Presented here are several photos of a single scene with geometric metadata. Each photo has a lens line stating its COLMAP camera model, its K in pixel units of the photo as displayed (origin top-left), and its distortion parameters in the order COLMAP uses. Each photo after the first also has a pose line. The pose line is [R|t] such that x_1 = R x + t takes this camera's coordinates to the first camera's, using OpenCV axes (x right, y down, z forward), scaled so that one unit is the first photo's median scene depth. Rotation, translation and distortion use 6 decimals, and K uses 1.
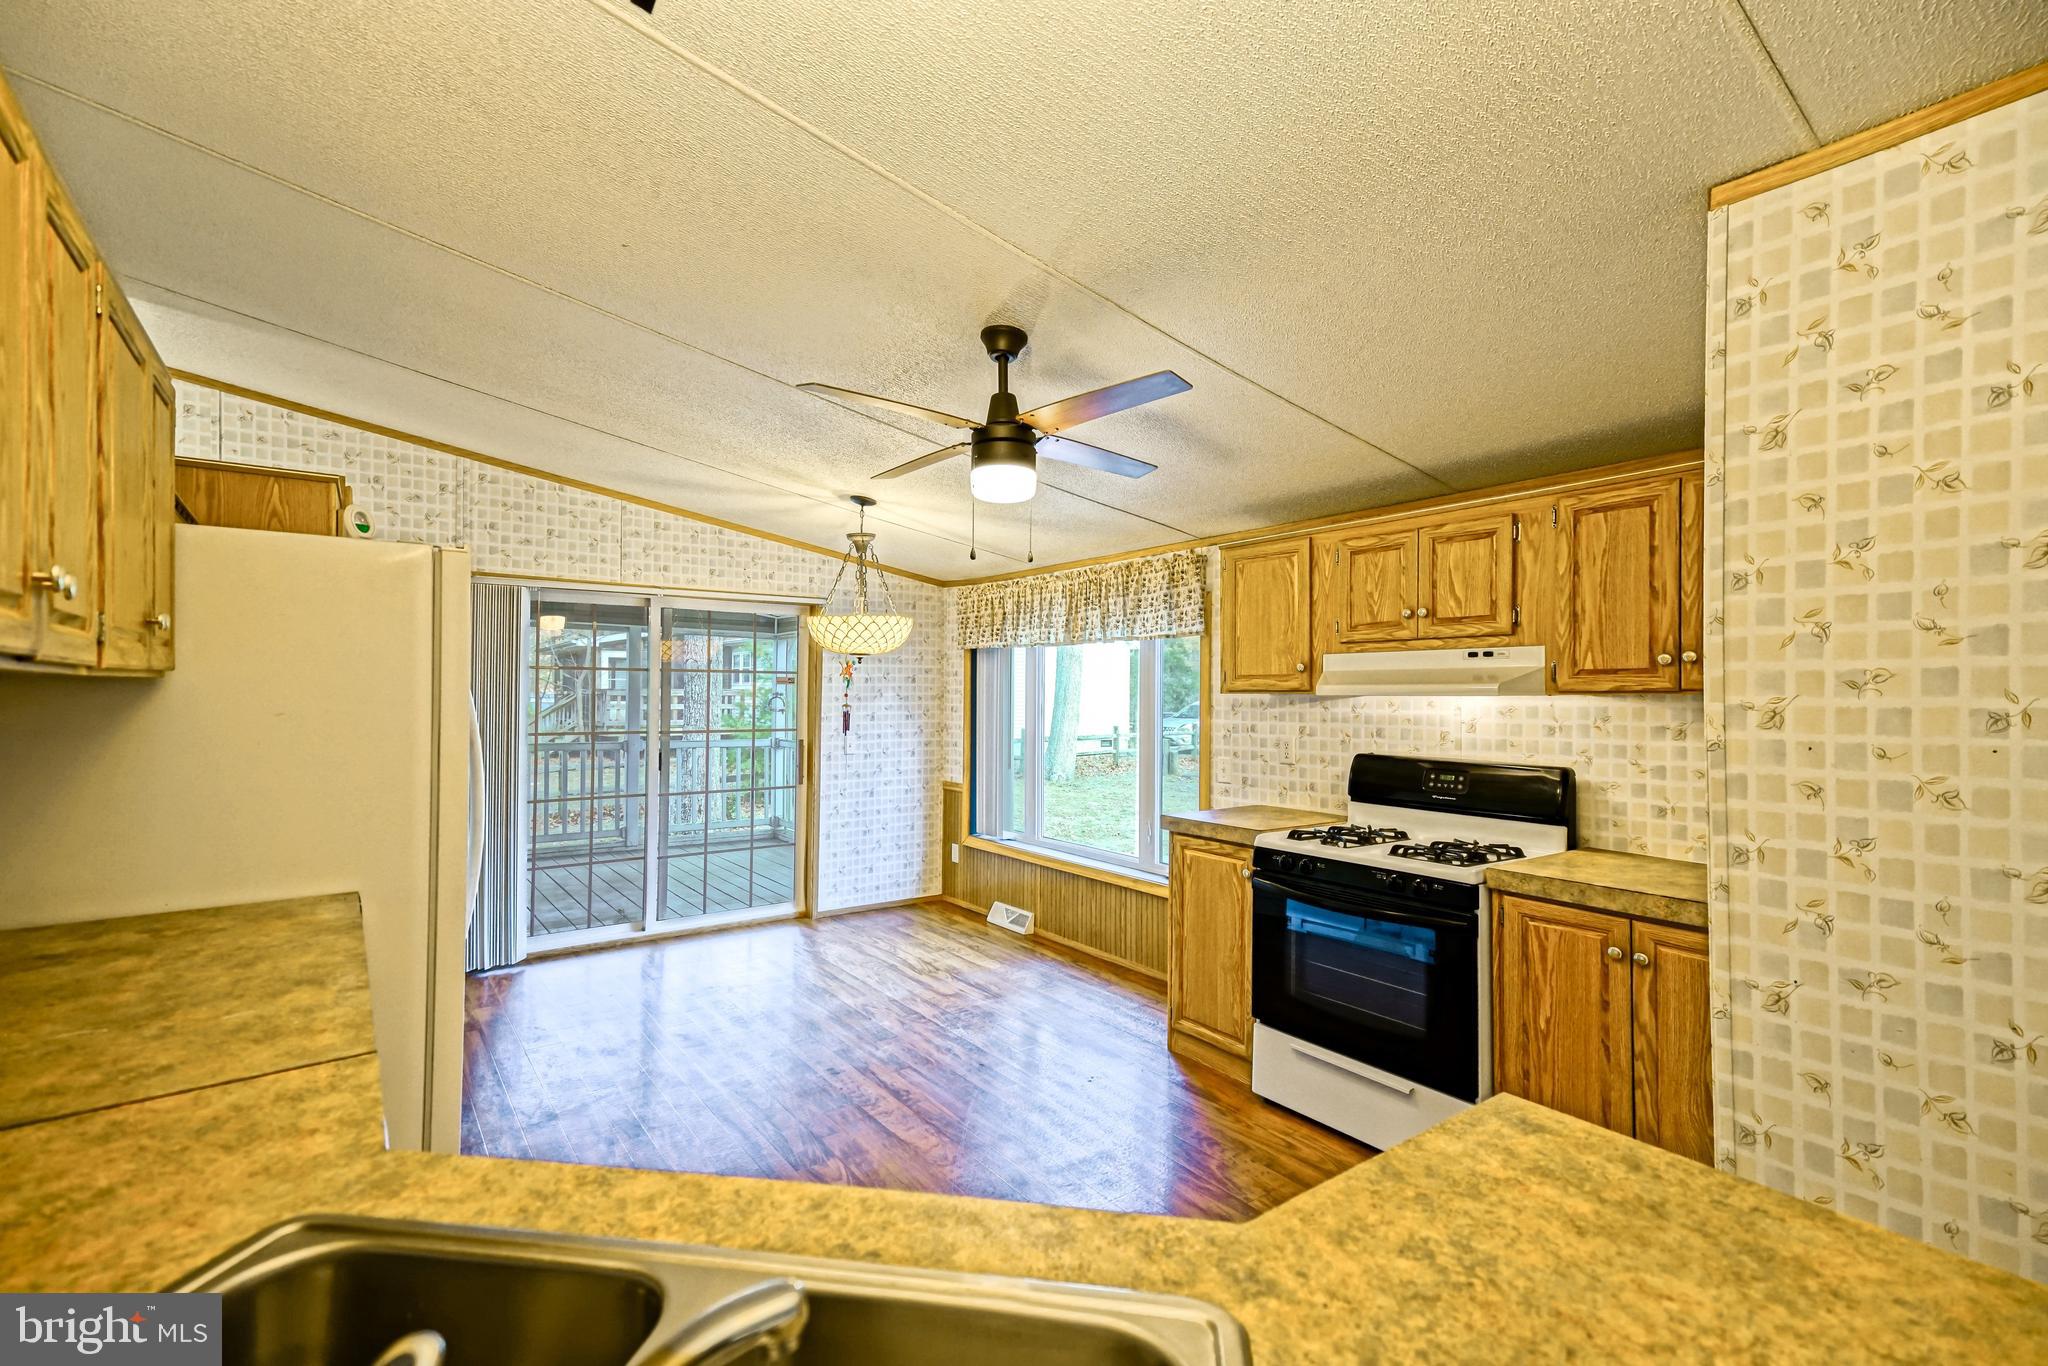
lens RADIAL K [[919.9, 0, 967.5], [0, 919.9, 687.4], [0, 0, 1]] dist [0.045624, -0.004060]
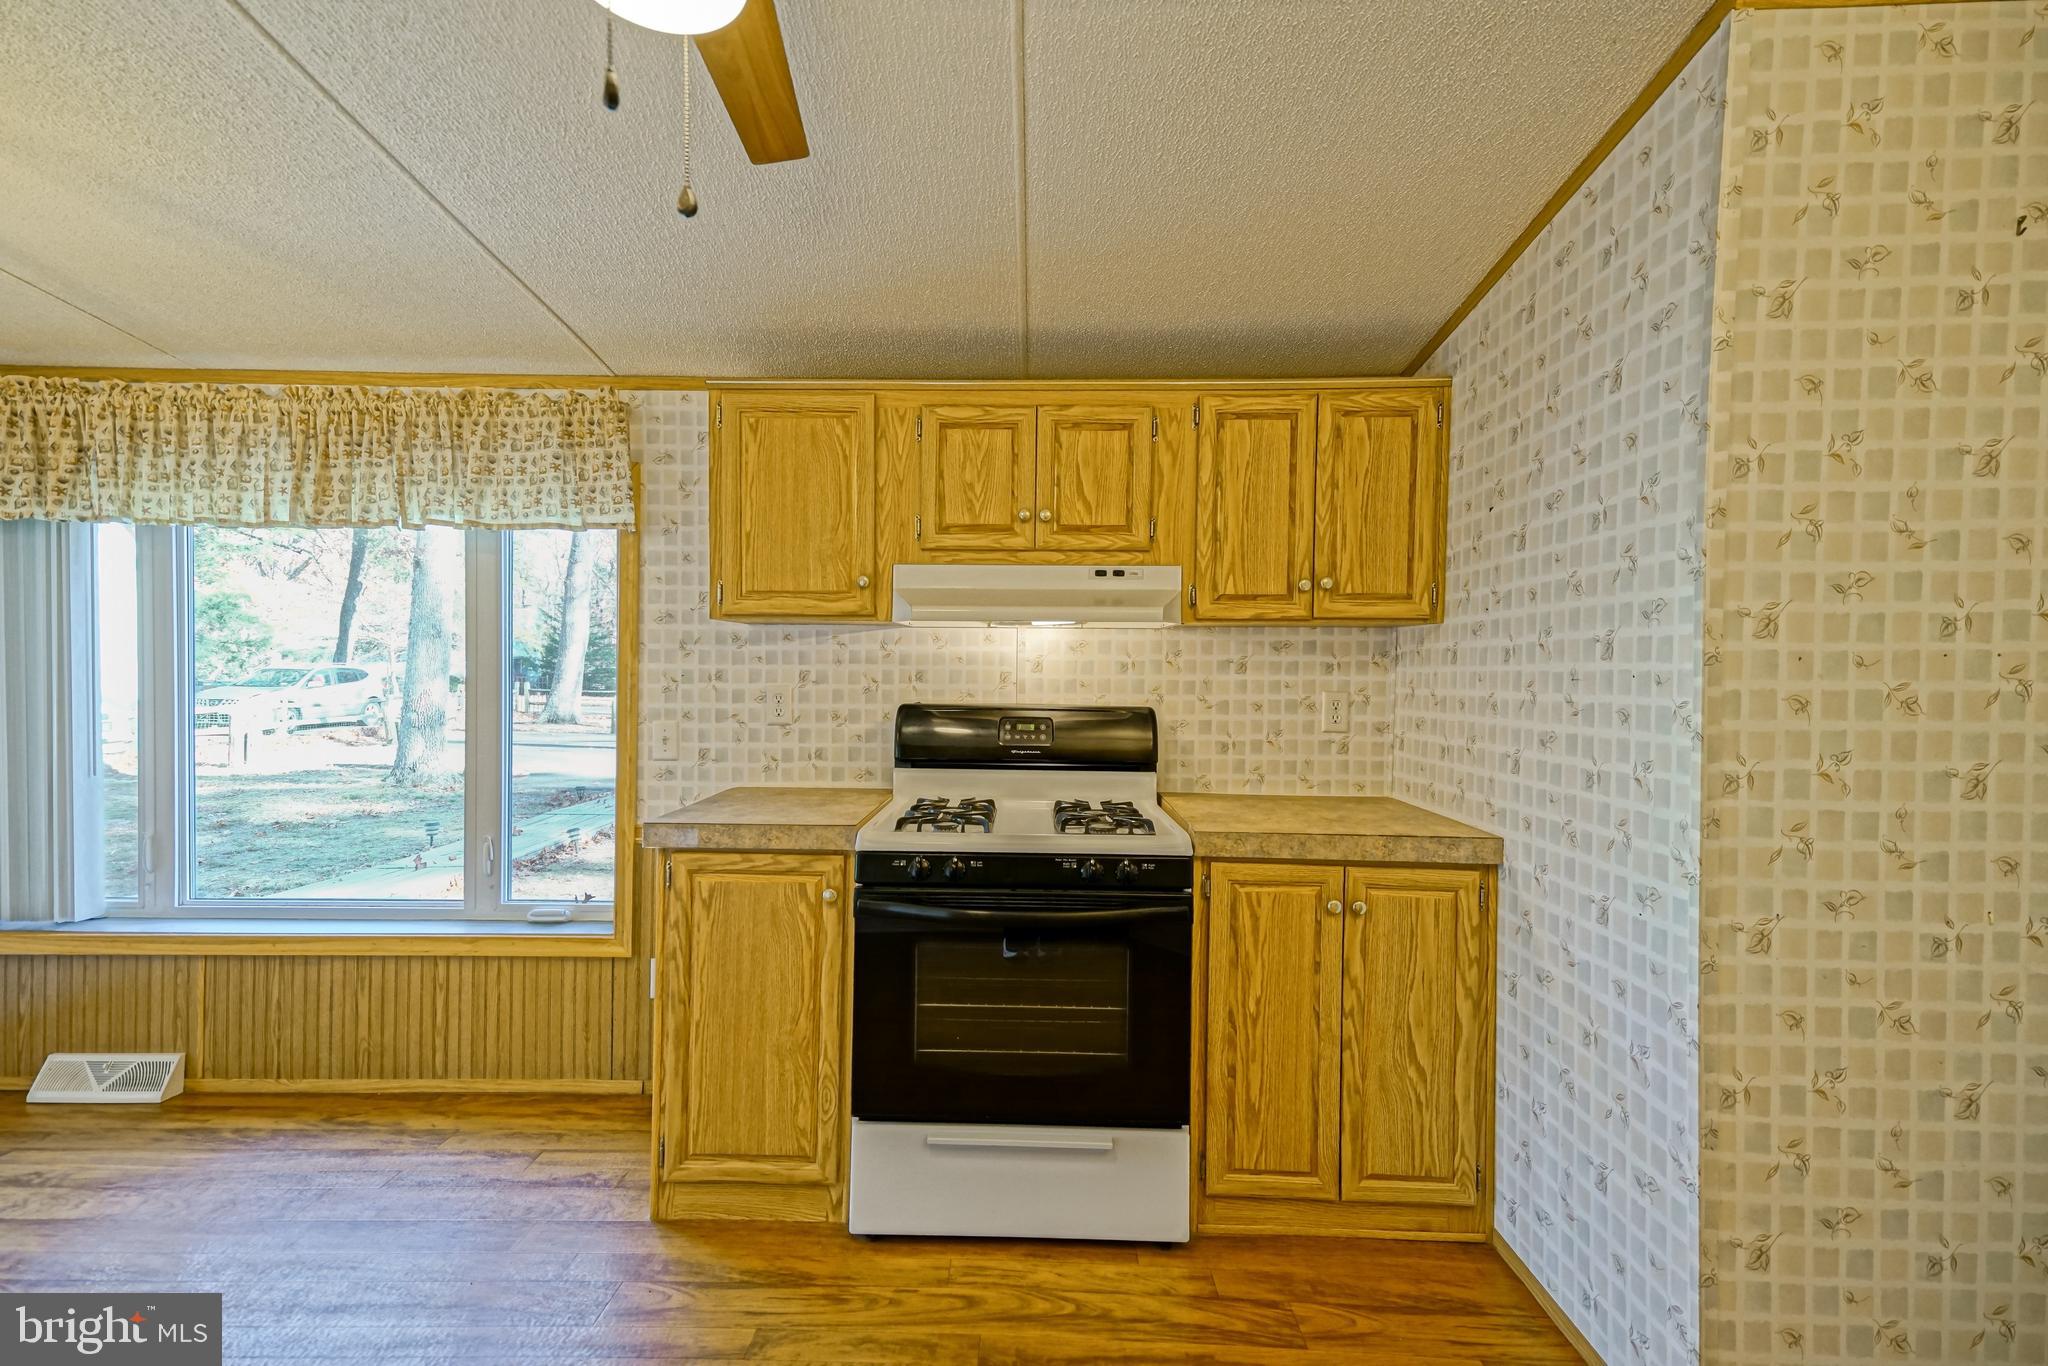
lens RADIAL K [[919.9, 0, 1035.1], [0, 919.9, 683.5], [0, 0, 1]] dist [0.045624, -0.004060]
pose [[0.578913, -0.017676, 0.815198, -0.140553], [-0.011533, 0.999487, 0.029862, 0.035313], [-0.815308, -0.026689, 0.578412, 0.541916]]
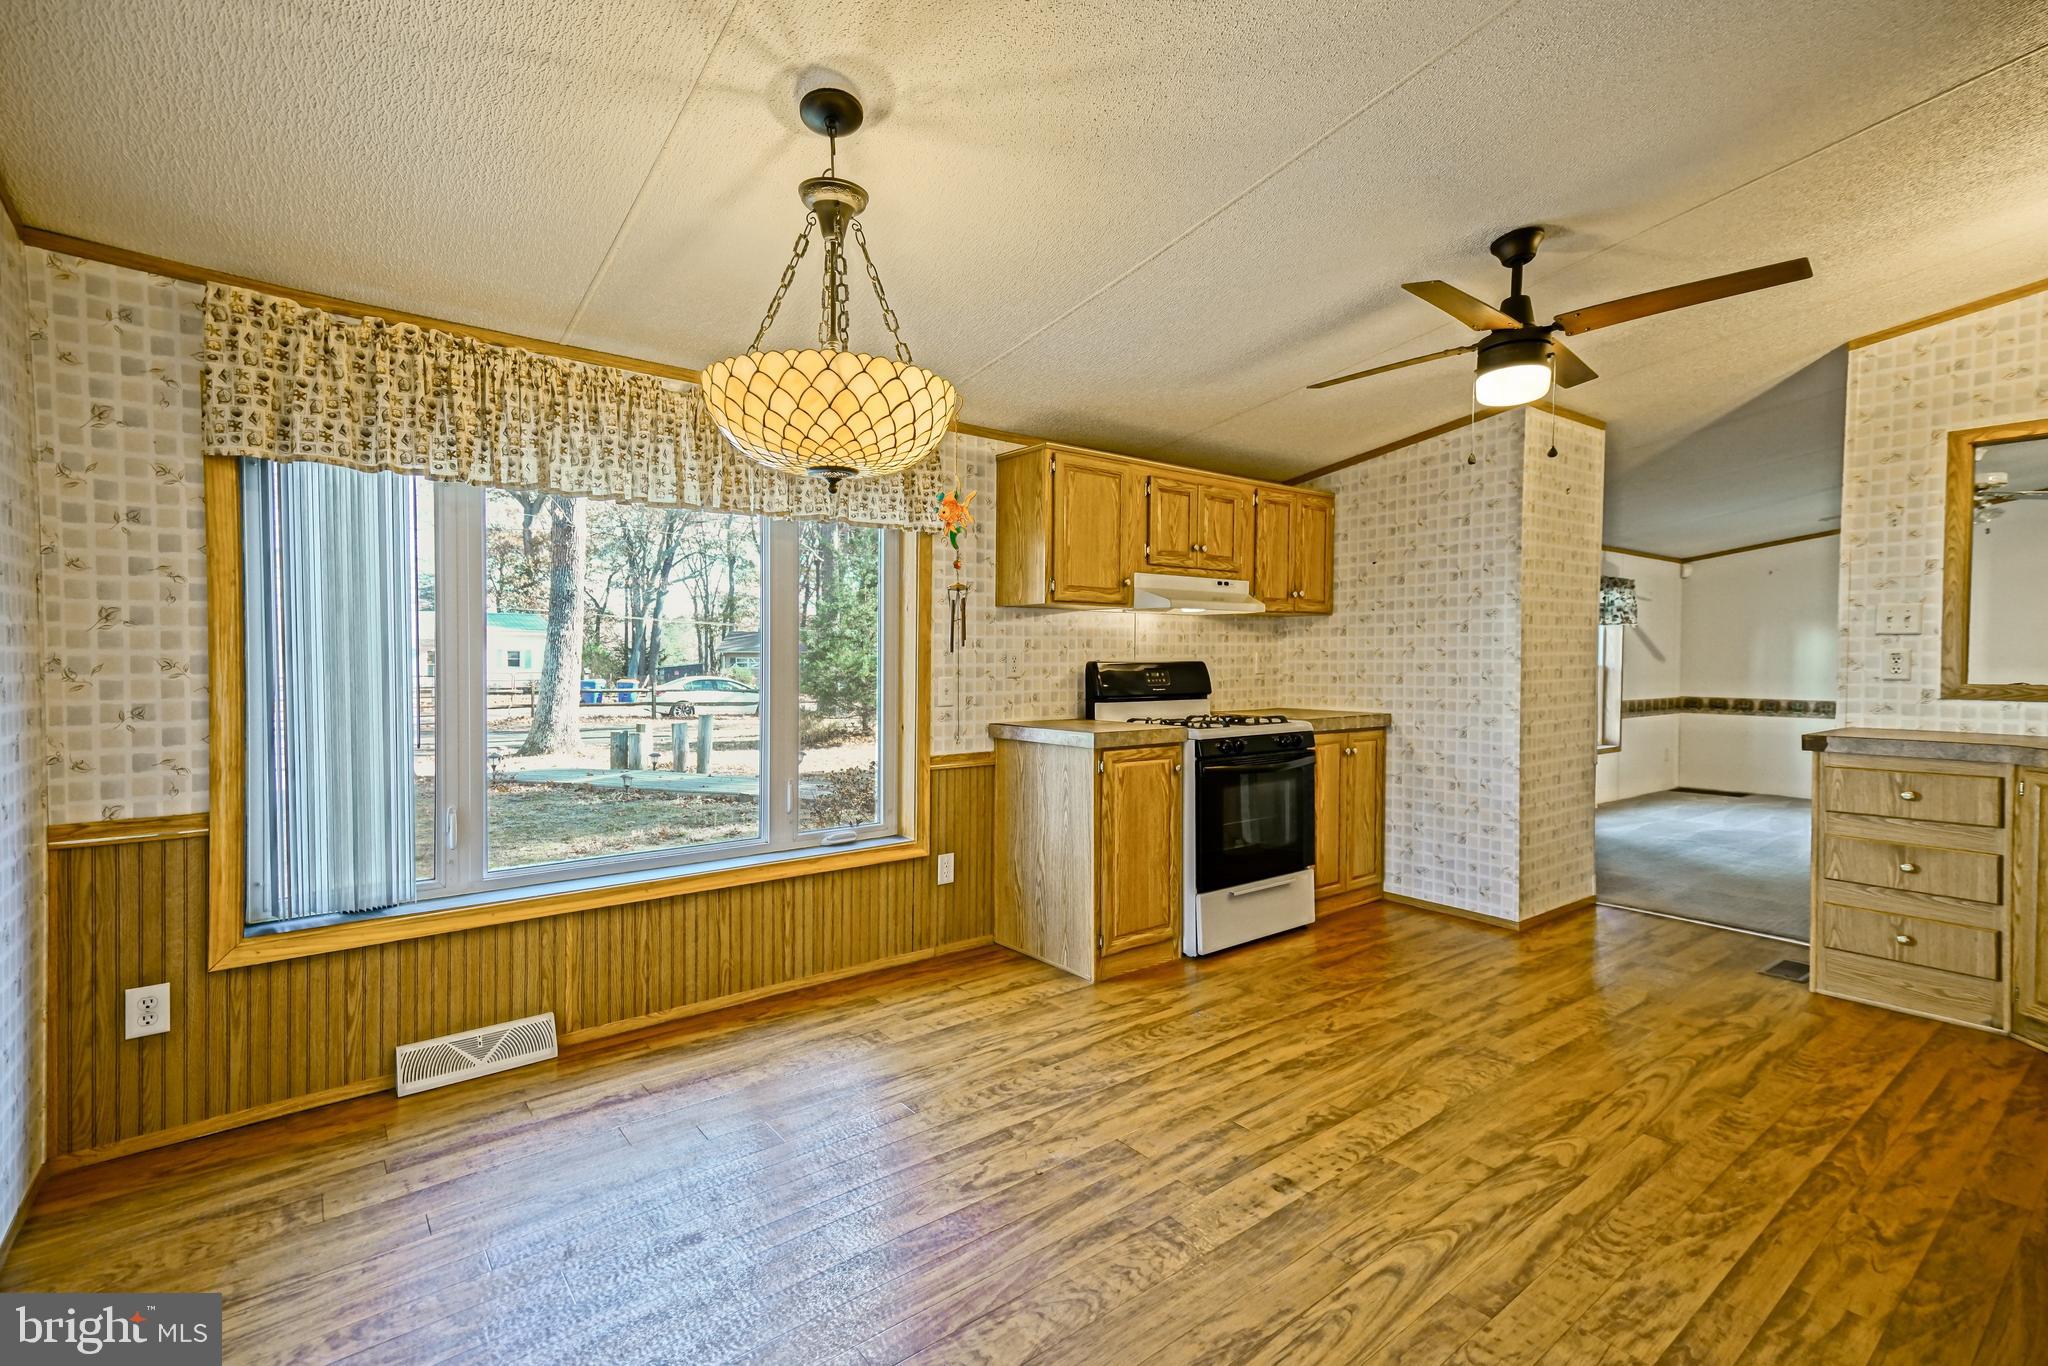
lens RADIAL K [[919.9, 0, 1030.4], [0, 919.9, 678.8], [0, 0, 1]] dist [0.045624, -0.004060]
pose [[-0.080879, -0.031793, 0.996217, -0.798278], [-0.010016, 0.999467, 0.031083, 0.065954], [-0.996674, -0.007464, -0.081154, 1.319771]]
